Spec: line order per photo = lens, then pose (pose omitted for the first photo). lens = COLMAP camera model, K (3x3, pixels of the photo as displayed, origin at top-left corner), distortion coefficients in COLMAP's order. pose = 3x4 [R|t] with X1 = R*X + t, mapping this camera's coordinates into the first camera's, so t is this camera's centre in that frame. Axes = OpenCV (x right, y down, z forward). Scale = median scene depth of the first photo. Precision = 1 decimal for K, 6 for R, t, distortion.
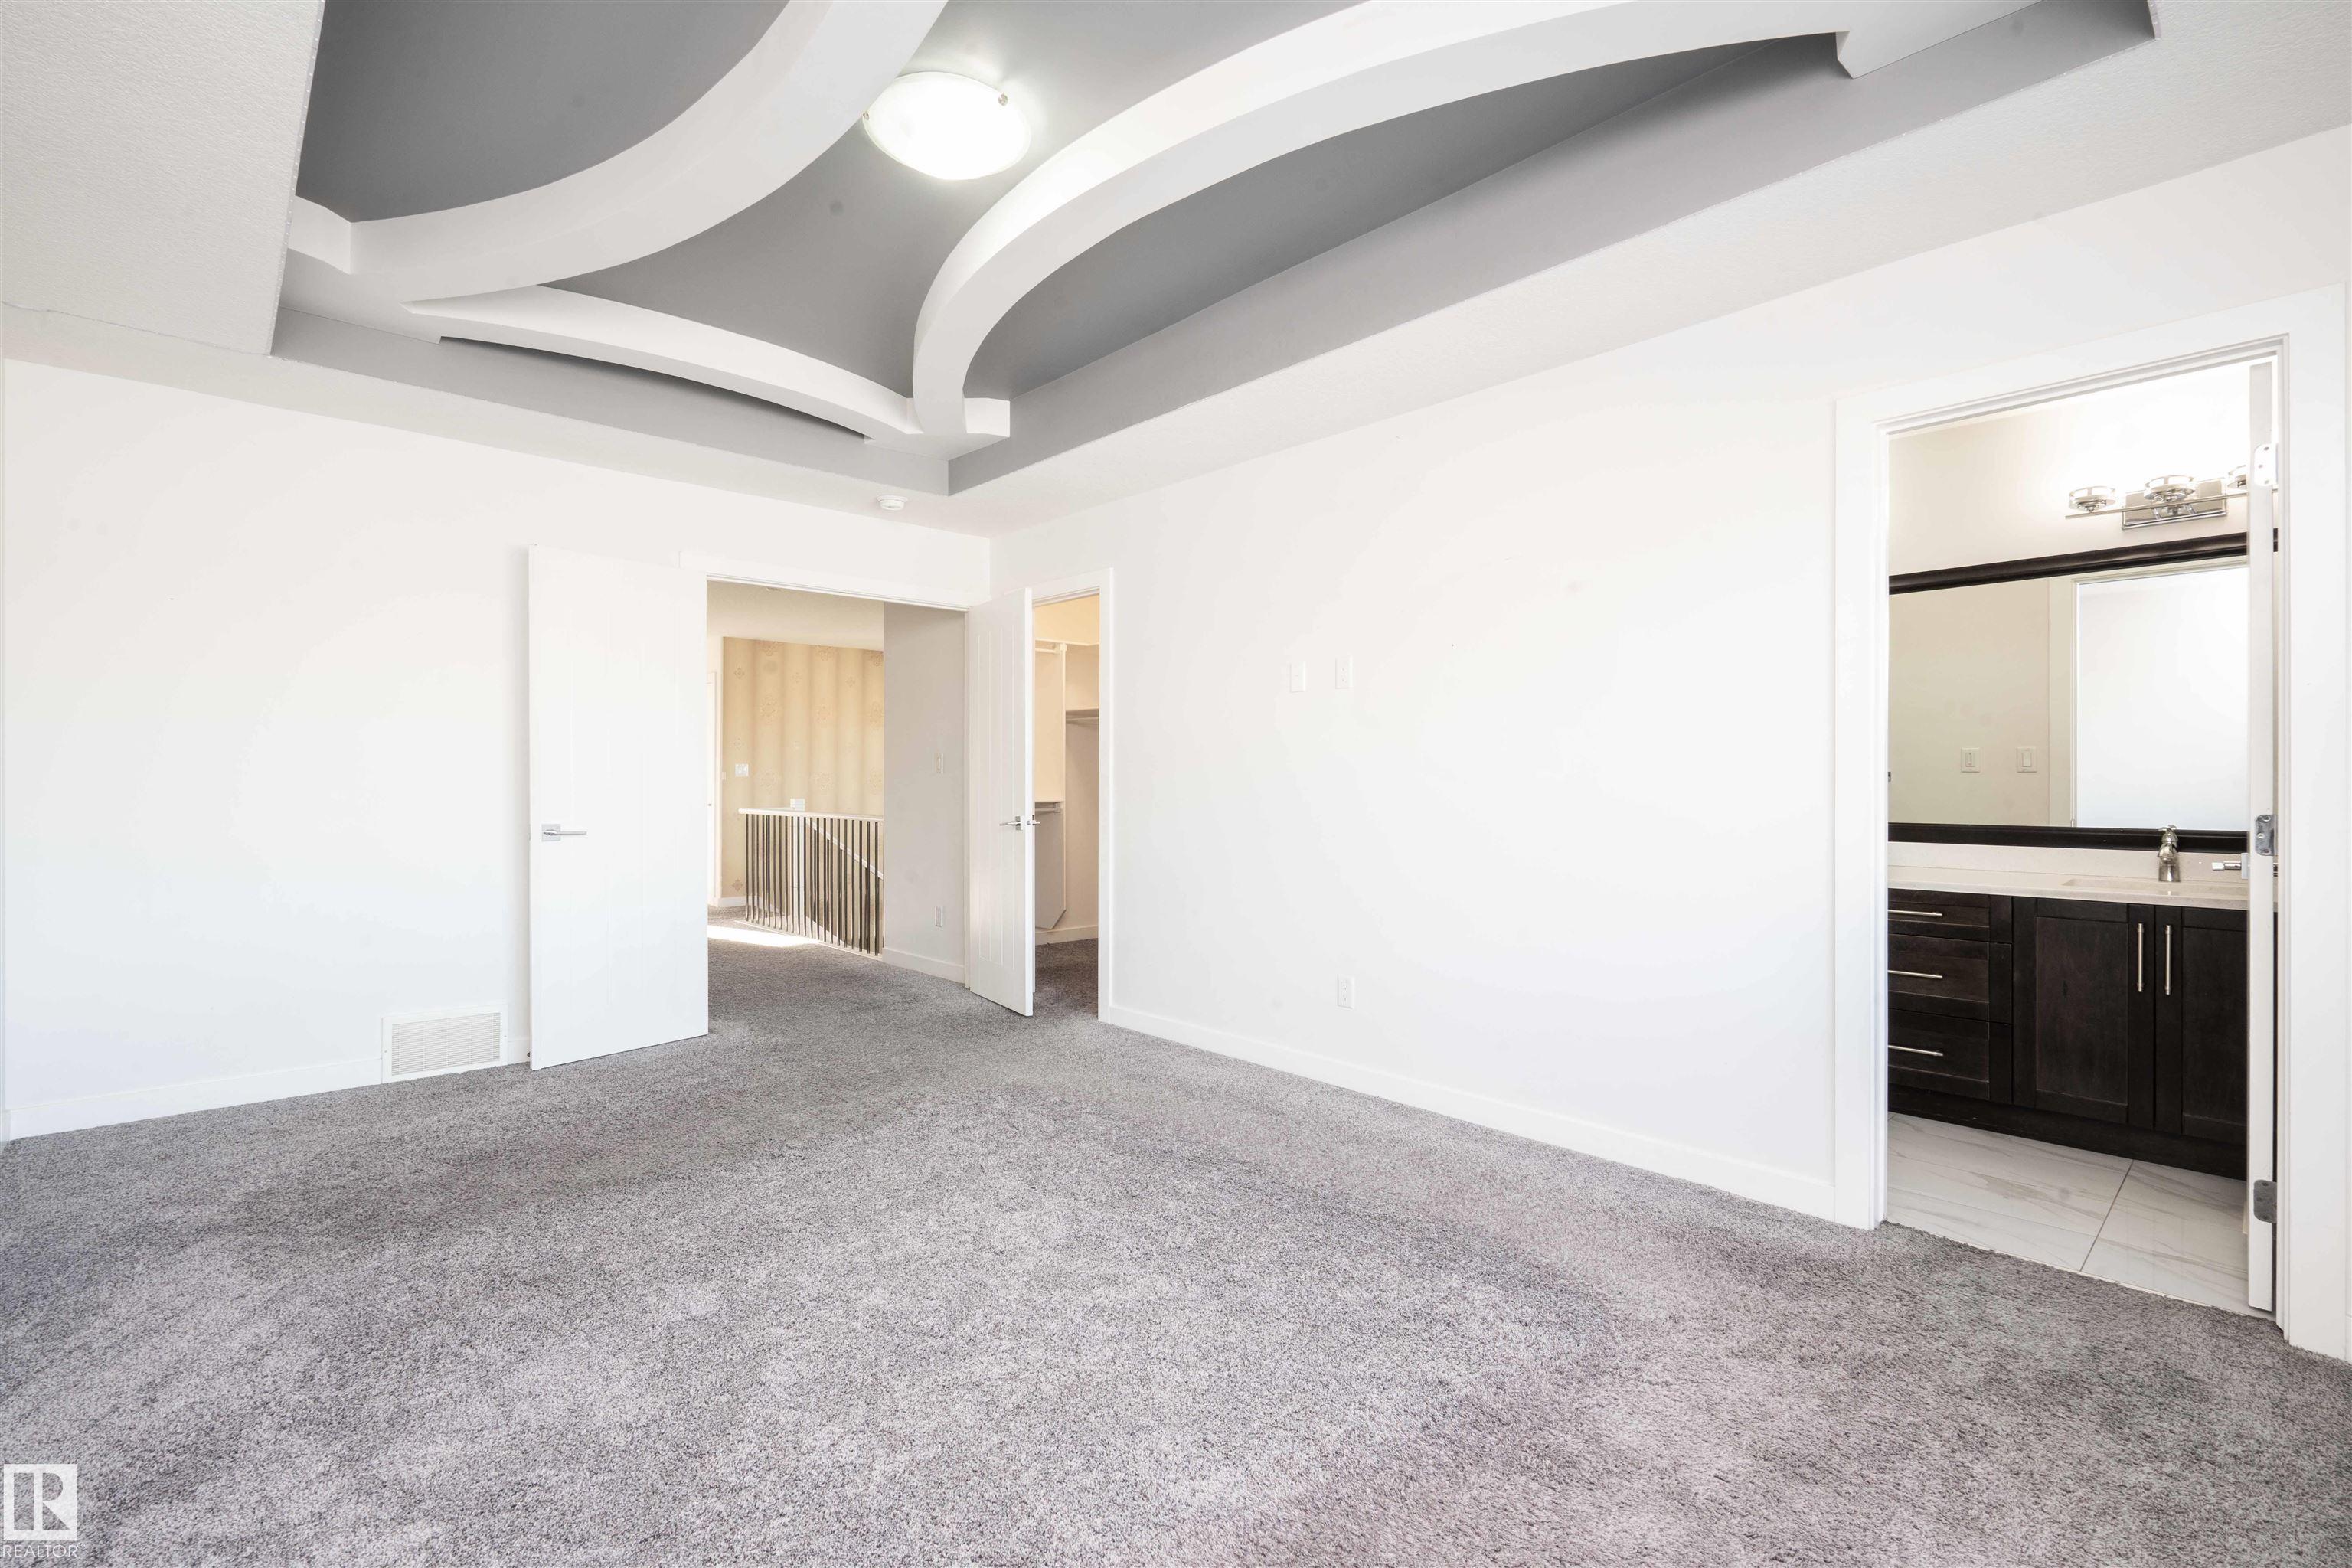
lens RADIAL K [[1066.8, 0, 1177.0], [0, 1066.8, 763.6], [0, 0, 1]] dist [-0.003658, 0.000855]
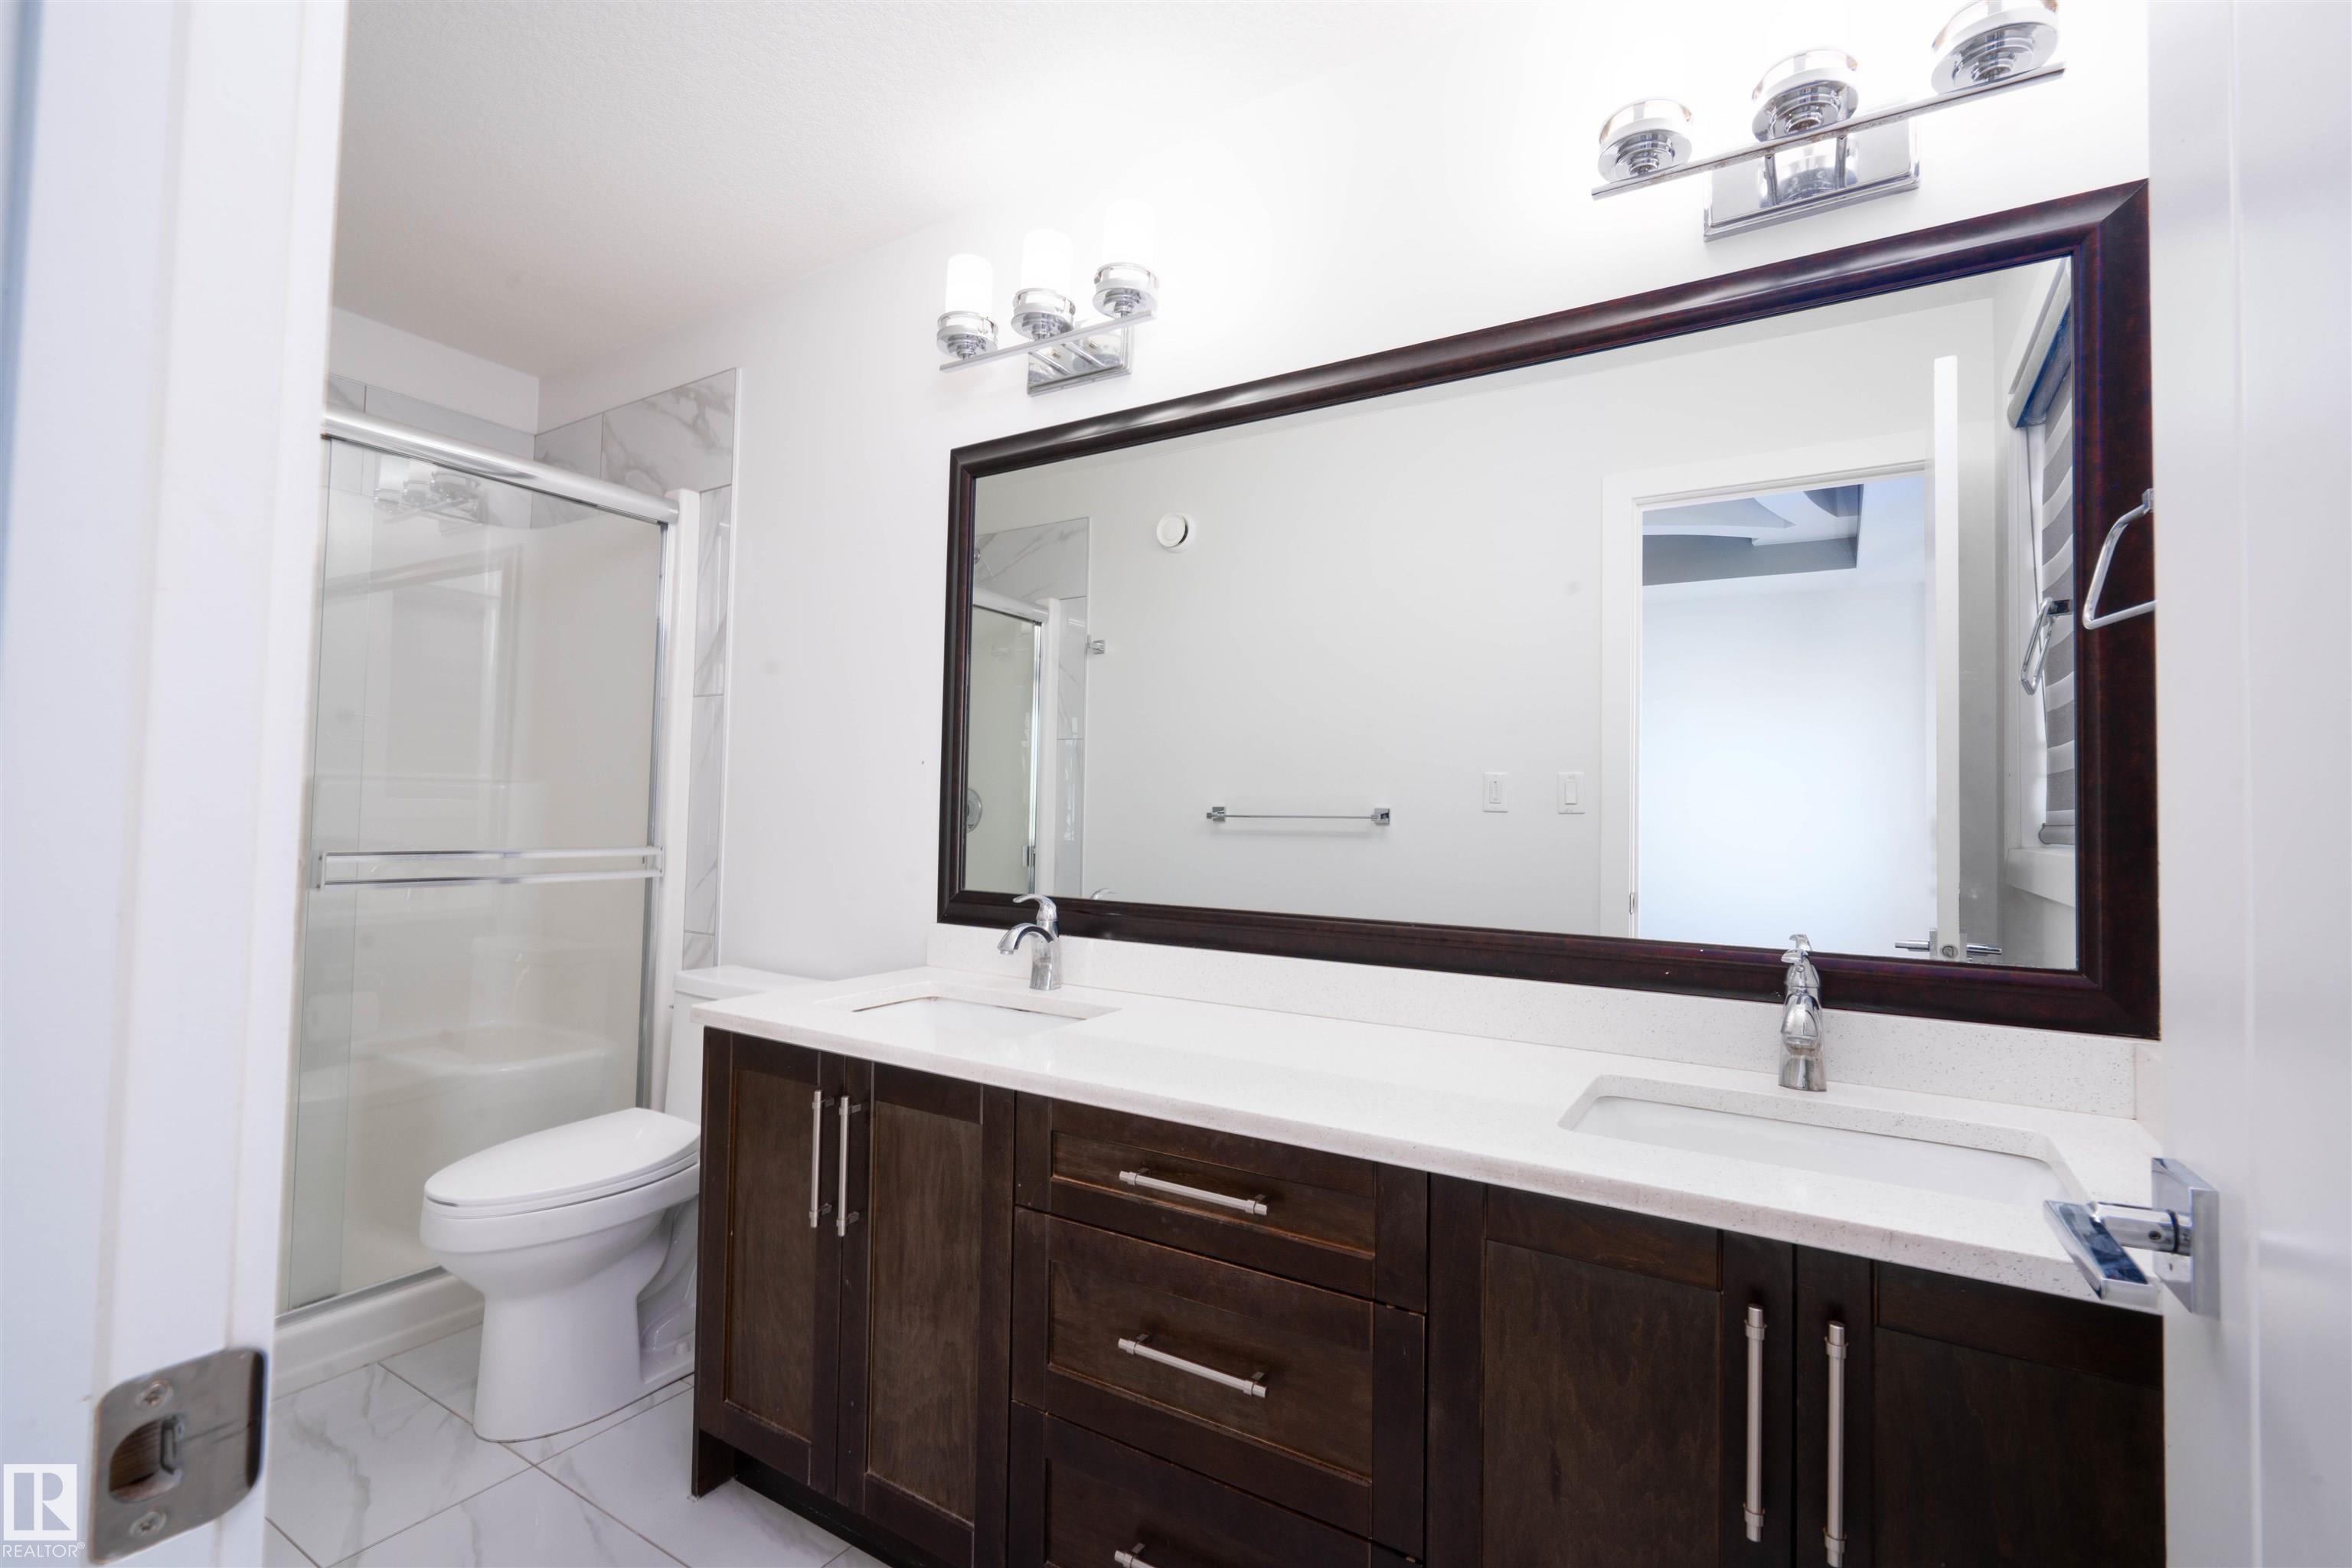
lens RADIAL K [[1066.8, 0, 1177.0], [0, 1066.8, 763.6], [0, 0, 1]] dist [-0.003658, 0.000855]
pose [[0.963057, 0.032276, 0.267356, 0.598935], [-0.023218, 0.999046, -0.036974, 0.010564], [-0.268295, 0.029401, 0.962888, 0.677730]]
